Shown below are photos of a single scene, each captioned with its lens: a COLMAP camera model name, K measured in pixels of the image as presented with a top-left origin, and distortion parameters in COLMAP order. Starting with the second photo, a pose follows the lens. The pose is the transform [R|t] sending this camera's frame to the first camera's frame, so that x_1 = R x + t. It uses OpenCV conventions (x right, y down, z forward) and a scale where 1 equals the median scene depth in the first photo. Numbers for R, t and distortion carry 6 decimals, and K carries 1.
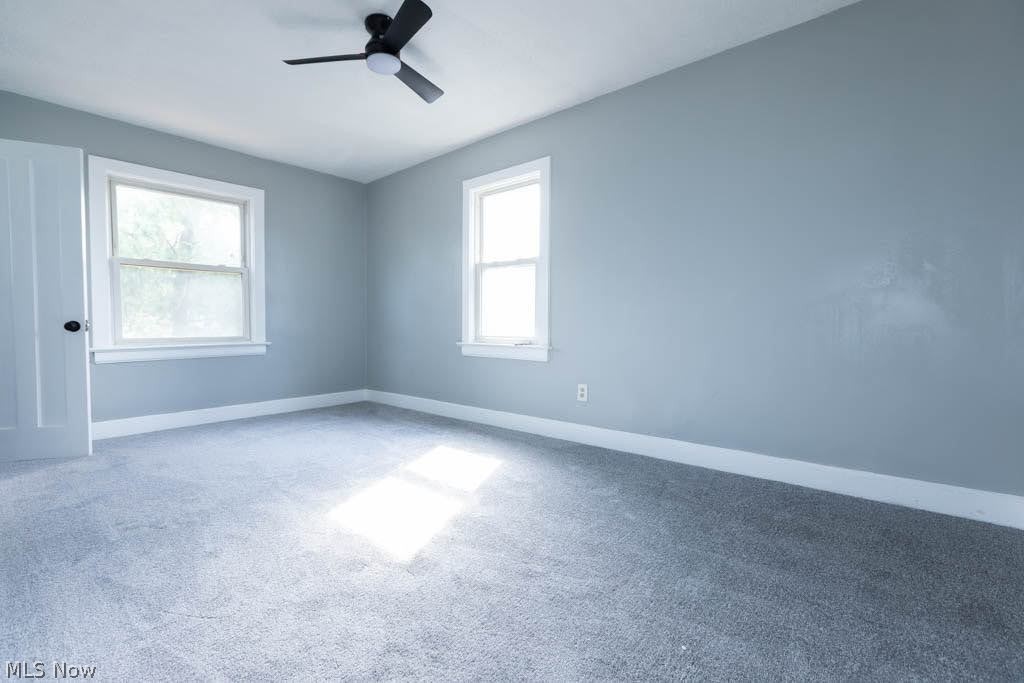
lens RADIAL K [[471.8, 0, 513.3], [0, 471.8, 341.9], [0, 0, 1]] dist [0.000088, -0.000189]
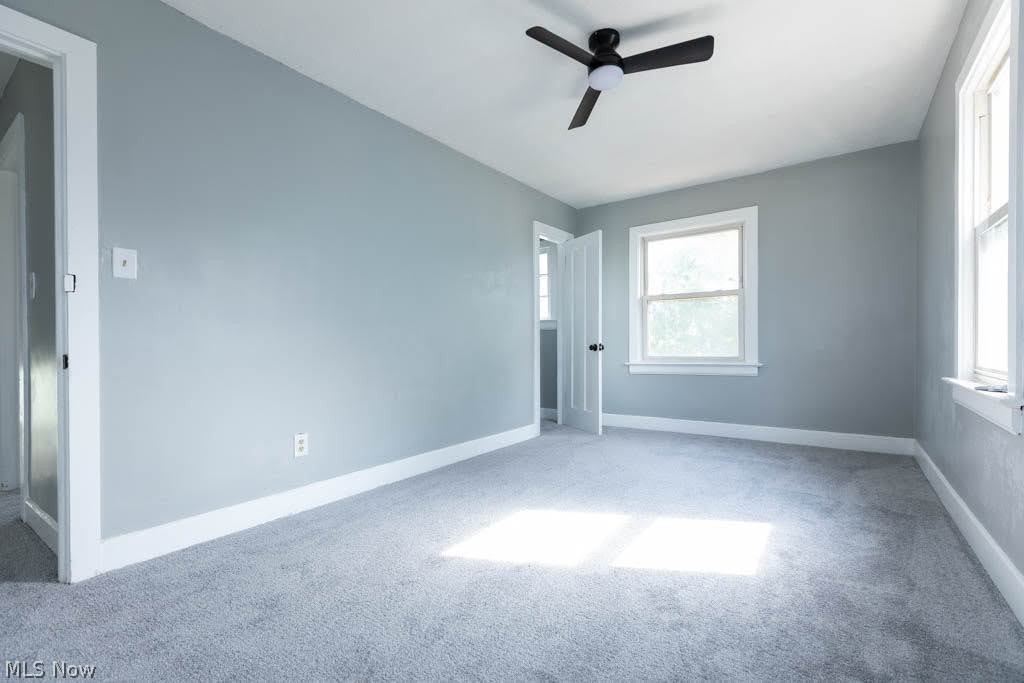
lens RADIAL K [[460.0, 0, 513.2], [0, 460.0, 345.4], [0, 0, 1]] dist [0.000387, -0.000565]
pose [[0.066089, -0.003043, -0.997809, 0.444416], [-0.028856, 0.999571, -0.004960, -0.021095], [0.997396, 0.029120, 0.065973, 0.534660]]
